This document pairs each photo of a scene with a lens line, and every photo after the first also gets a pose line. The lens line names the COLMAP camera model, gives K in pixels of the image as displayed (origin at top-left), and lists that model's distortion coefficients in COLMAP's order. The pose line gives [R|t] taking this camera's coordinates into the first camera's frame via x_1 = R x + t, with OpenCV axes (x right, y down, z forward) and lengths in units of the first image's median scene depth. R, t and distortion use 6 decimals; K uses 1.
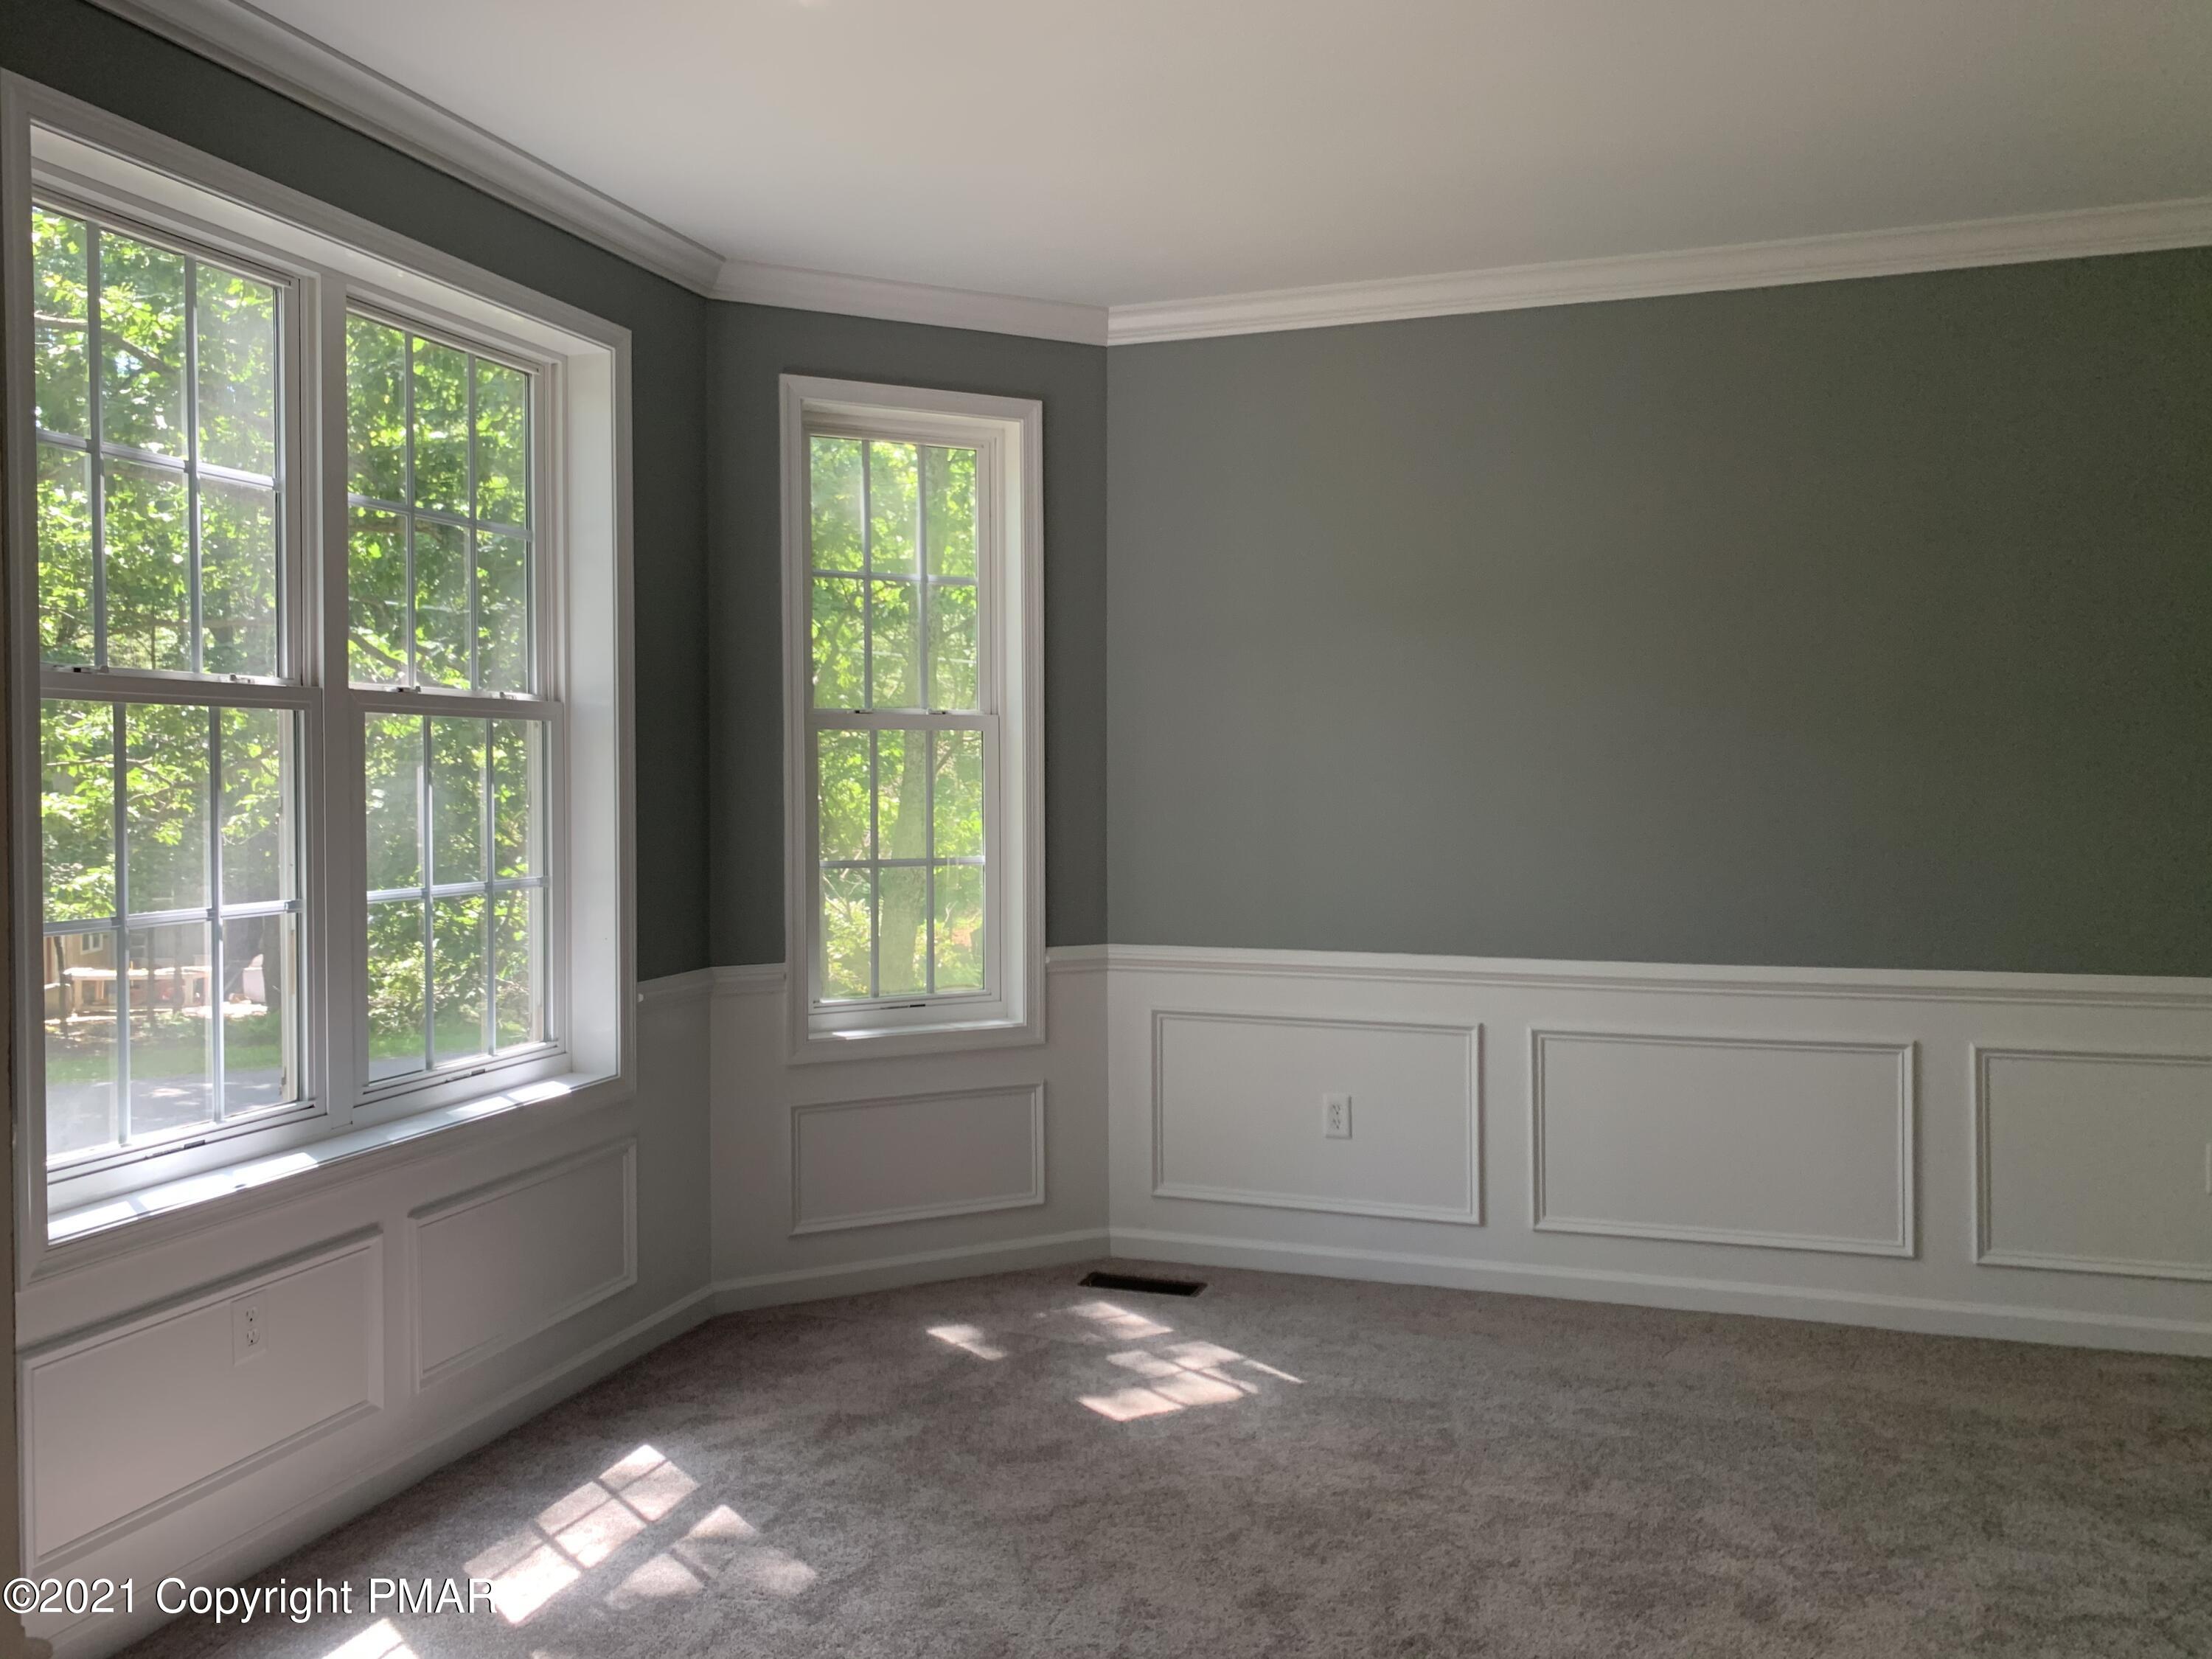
lens RADIAL K [[1672.9, 0, 1157.4], [0, 1672.9, 800.7], [0, 0, 1]] dist [0.095279, -0.002451]
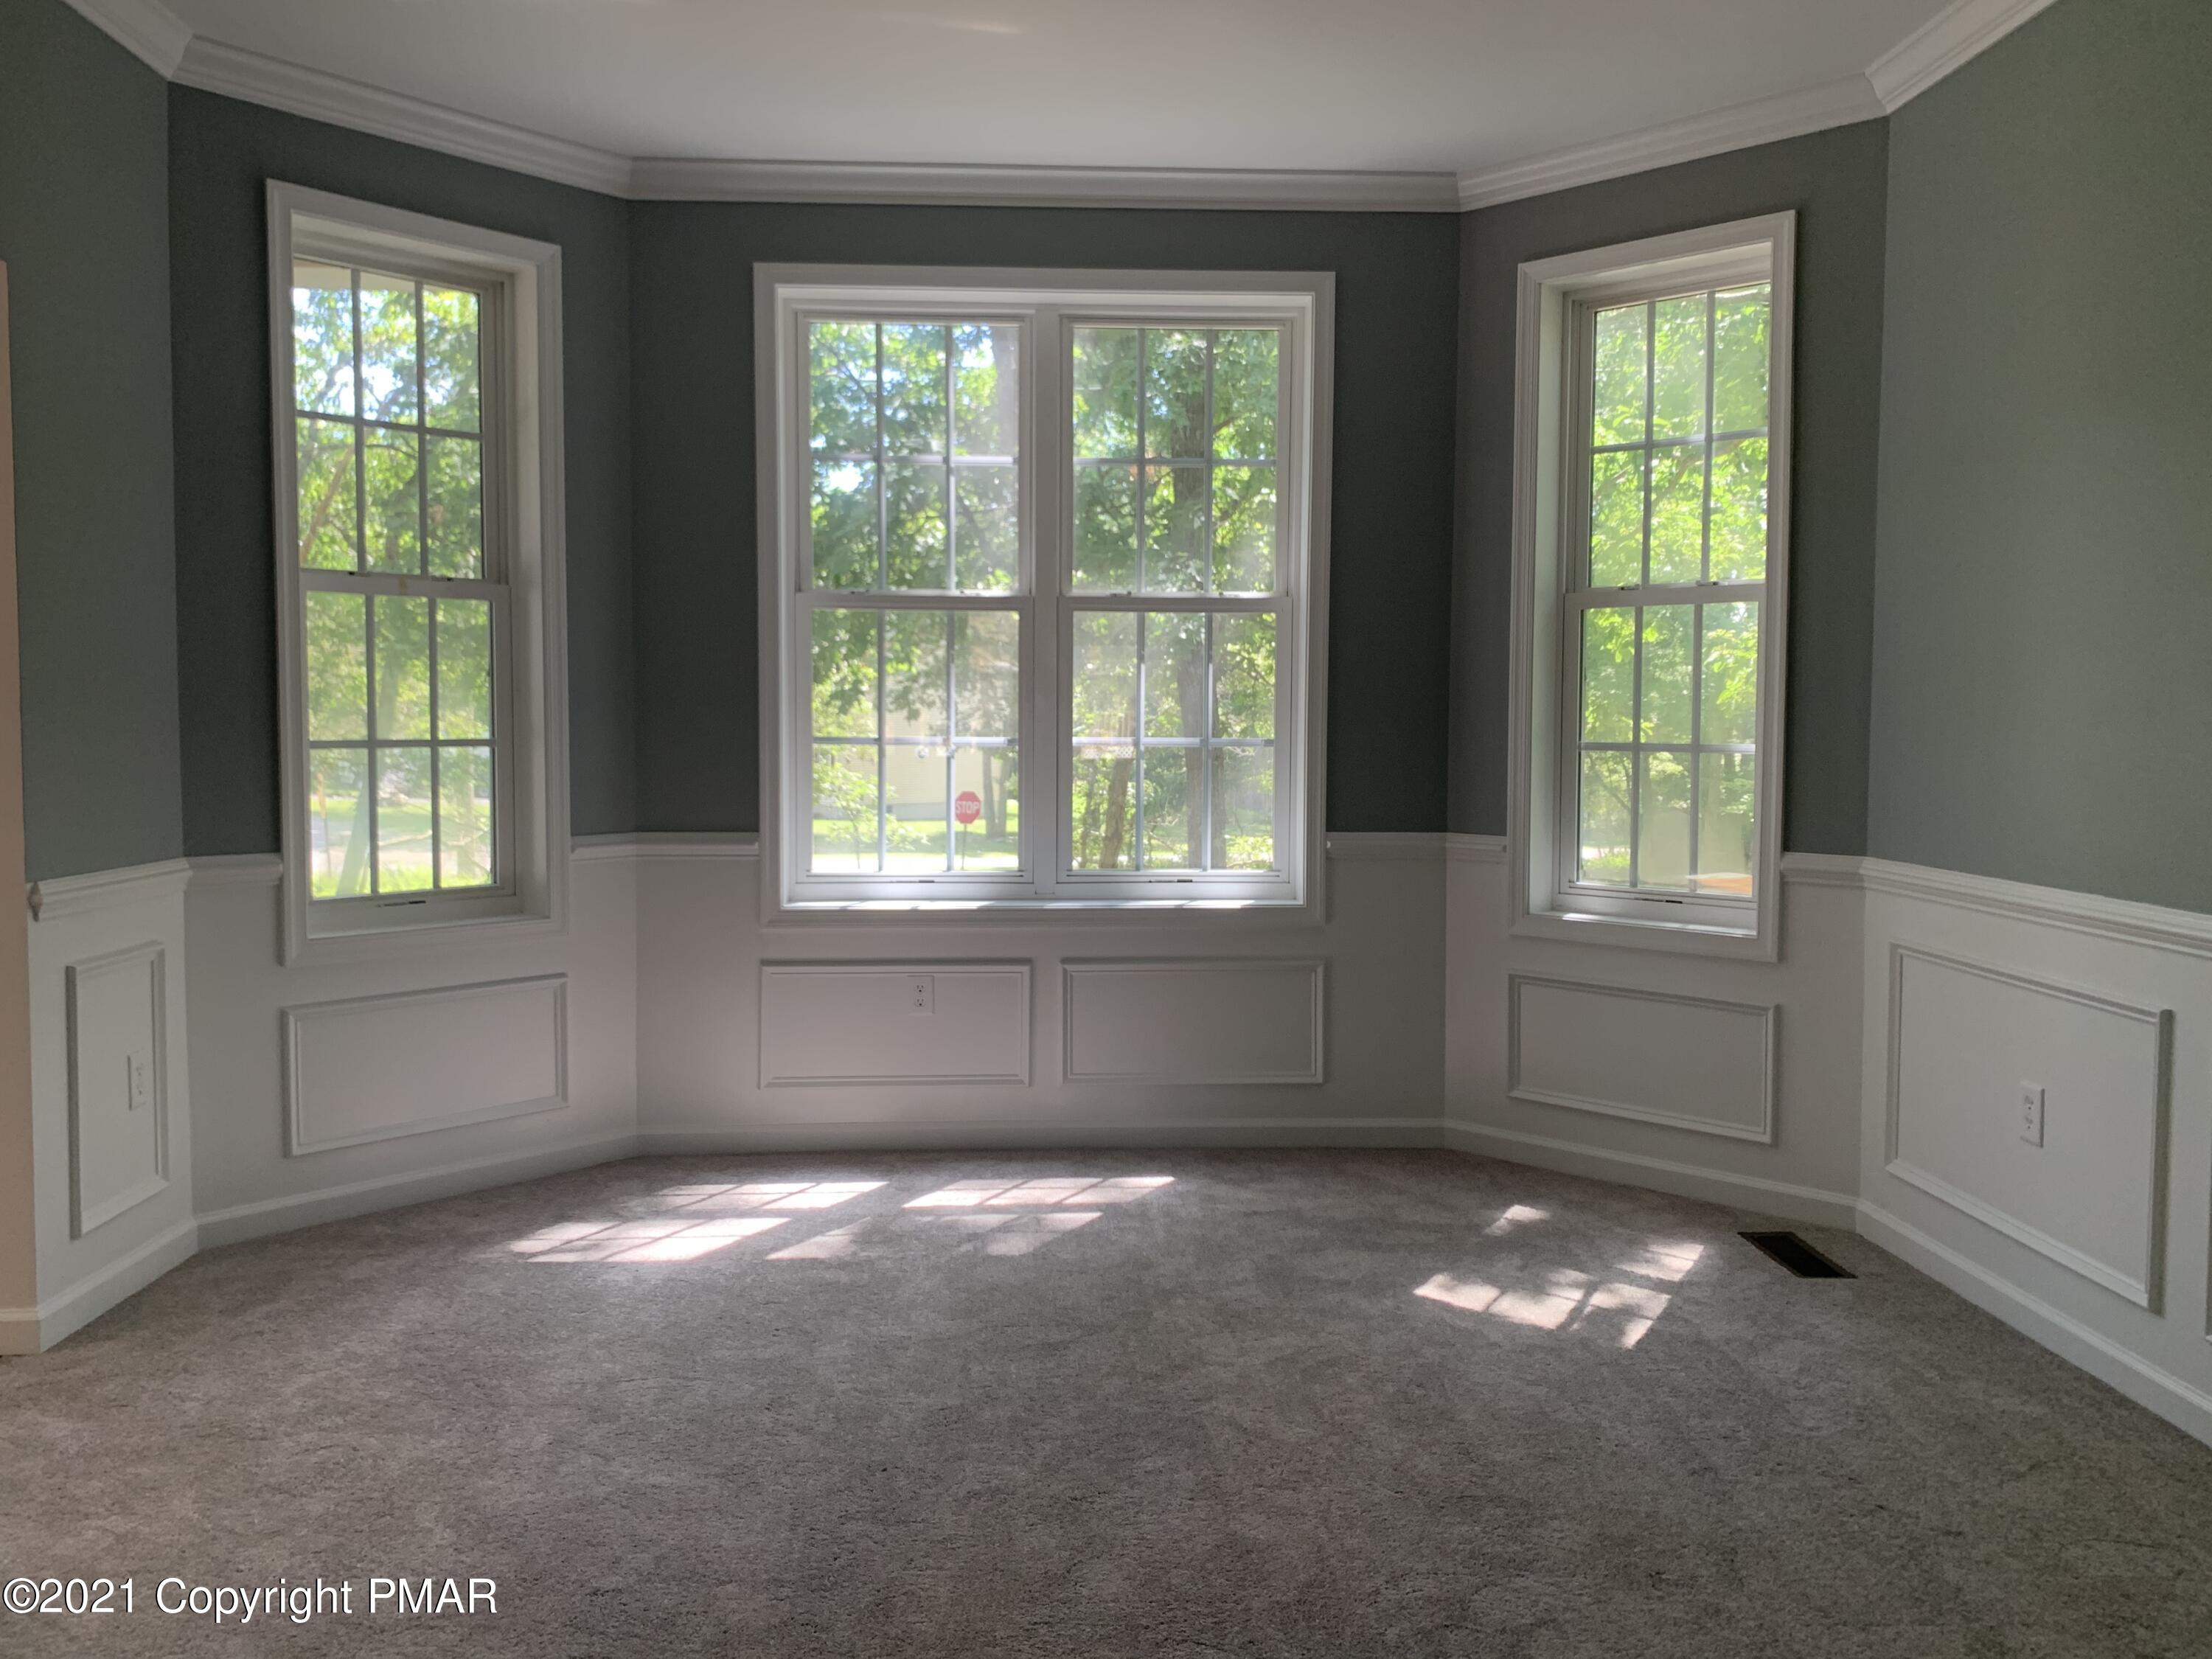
lens RADIAL K [[1701.7, 0, 1103.7], [0, 1701.7, 801.7], [0, 0, 1]] dist [0.043200, -0.030627]
pose [[0.380750, 0.055180, -0.923030, 0.718668], [-0.020761, 0.998476, 0.051126, 0.028689], [0.924445, -0.000303, 0.381316, 0.401754]]
